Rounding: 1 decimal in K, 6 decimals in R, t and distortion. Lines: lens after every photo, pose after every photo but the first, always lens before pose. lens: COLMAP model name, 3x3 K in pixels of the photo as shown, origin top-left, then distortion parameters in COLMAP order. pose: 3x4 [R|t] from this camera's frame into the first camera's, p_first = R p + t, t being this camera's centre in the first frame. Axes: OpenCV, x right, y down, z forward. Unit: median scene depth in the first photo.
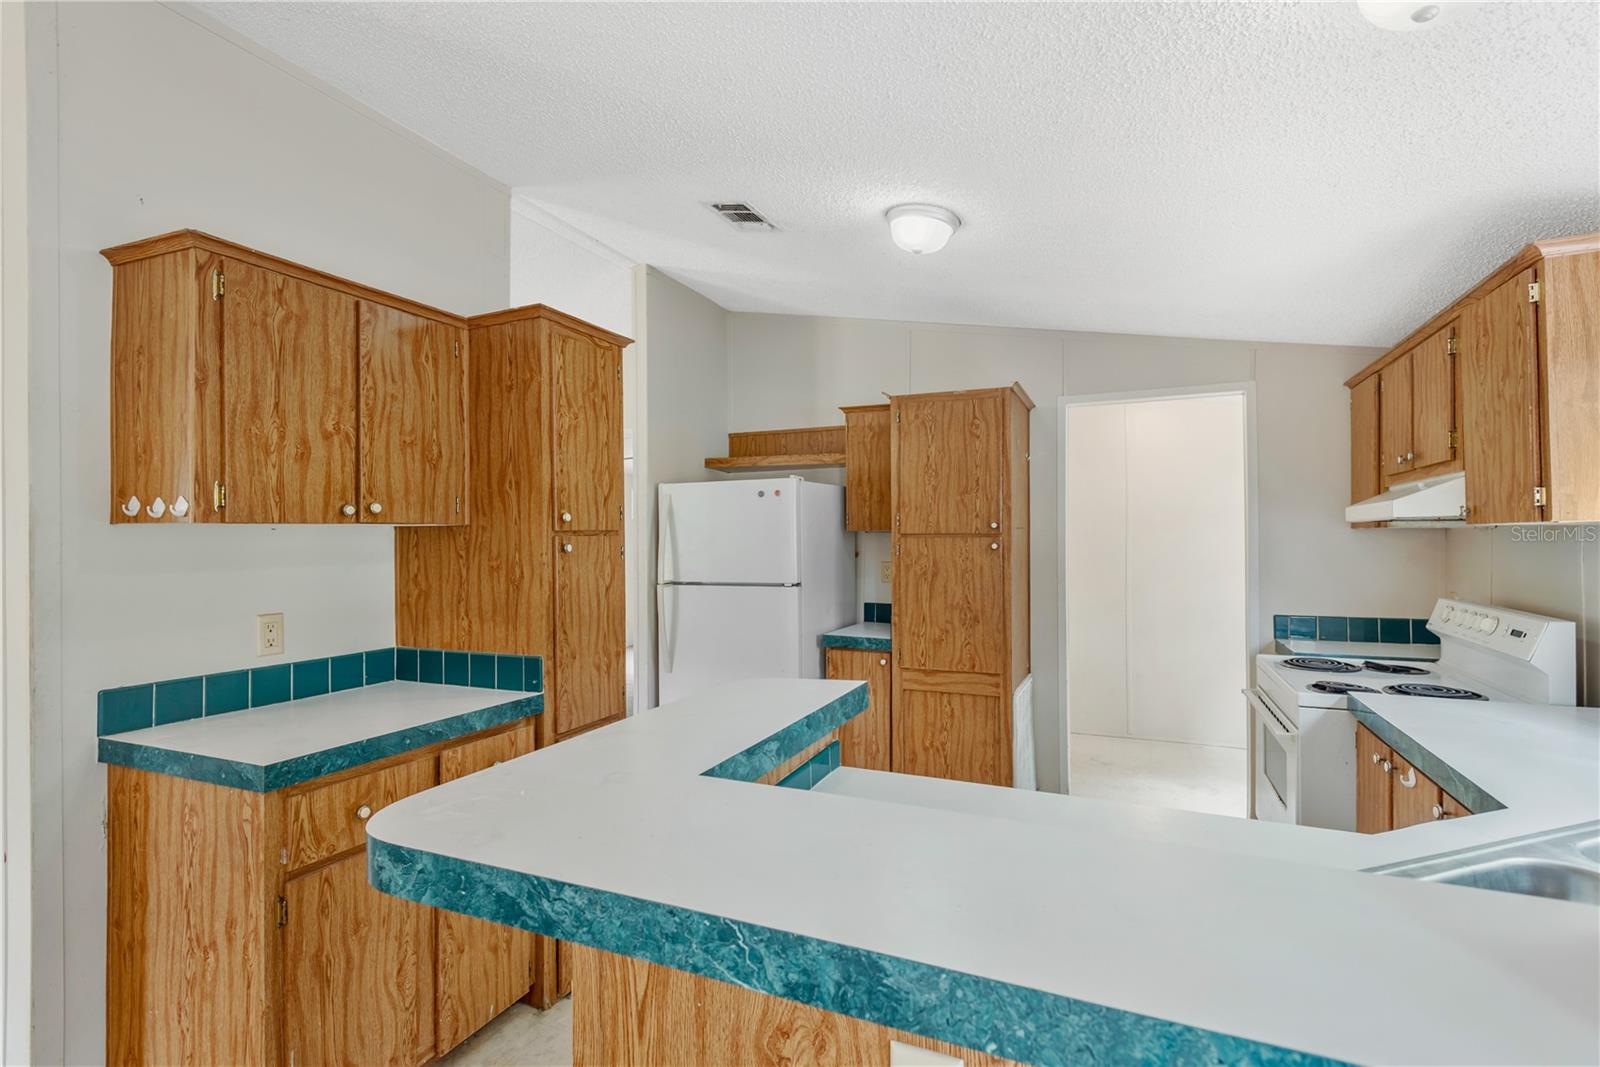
lens RADIAL K [[753.4, 0, 809.7], [0, 753.4, 532.2], [0, 0, 1]] dist [0.010602, -0.001185]
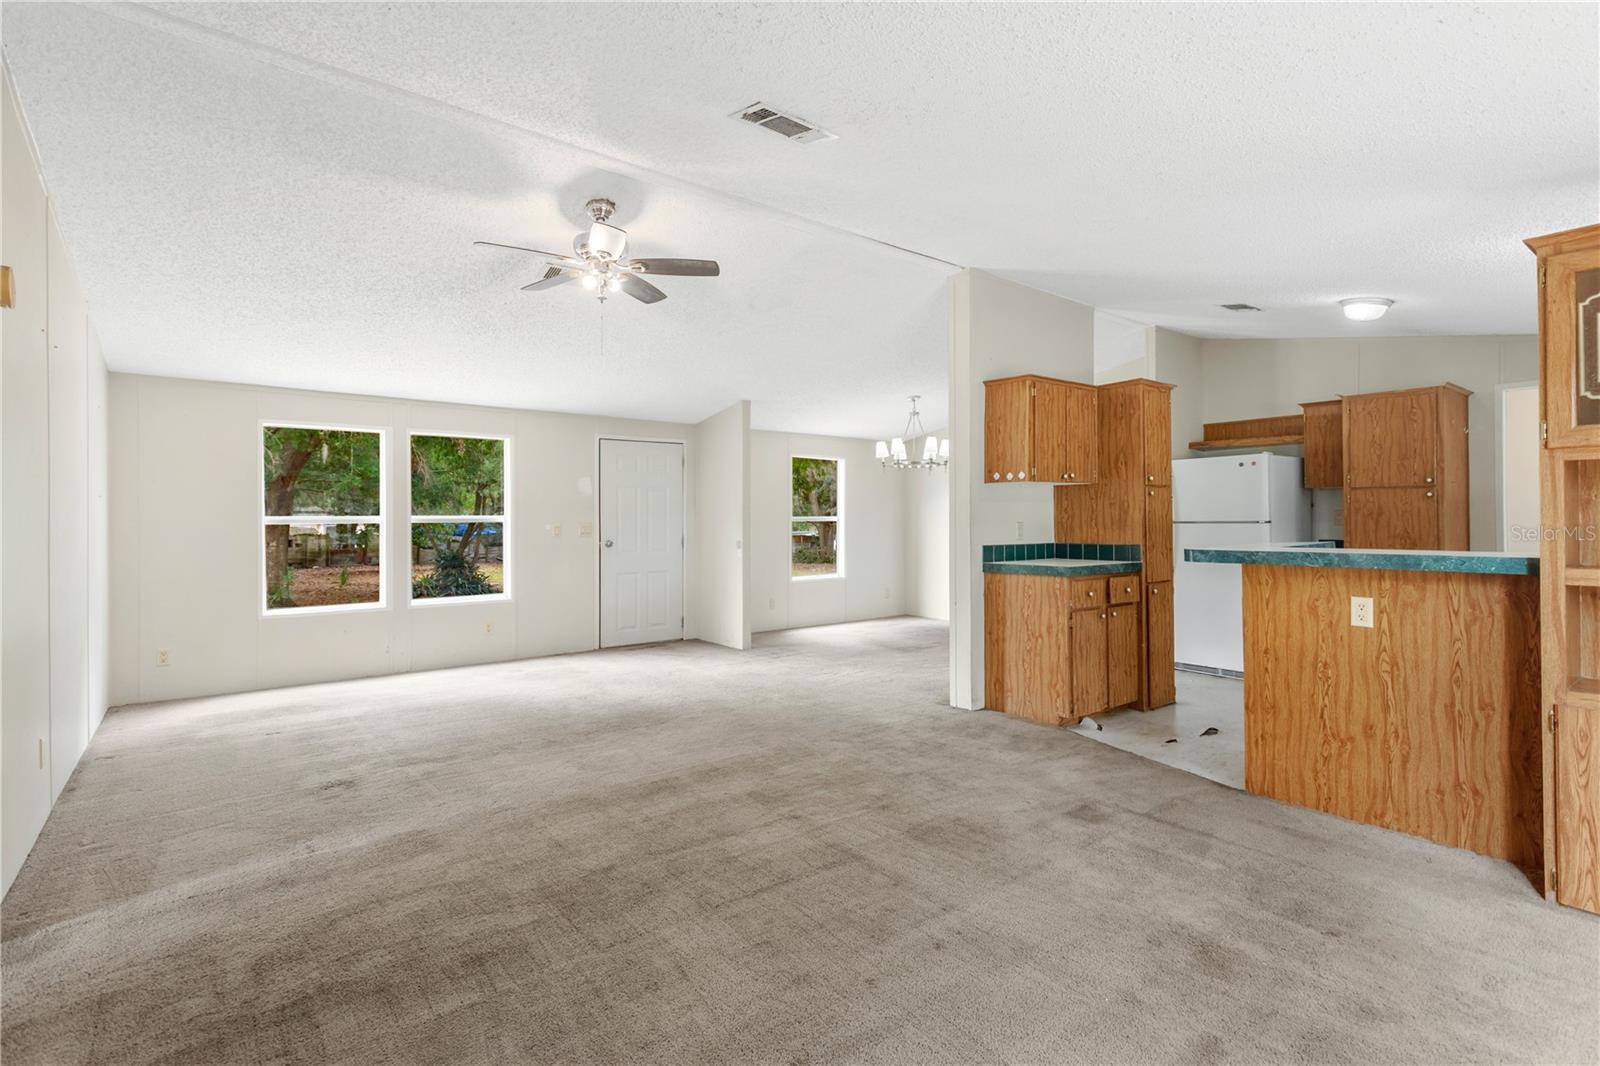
lens RADIAL K [[755.0, 0, 799.7], [0, 755.0, 510.8], [0, 0, 1]] dist [0.010304, -0.000696]
pose [[0.874866, -0.005069, -0.484338, -0.151407], [0.004120, 0.999987, -0.003025, 0.067134], [0.484347, 0.000652, 0.874876, -1.196784]]
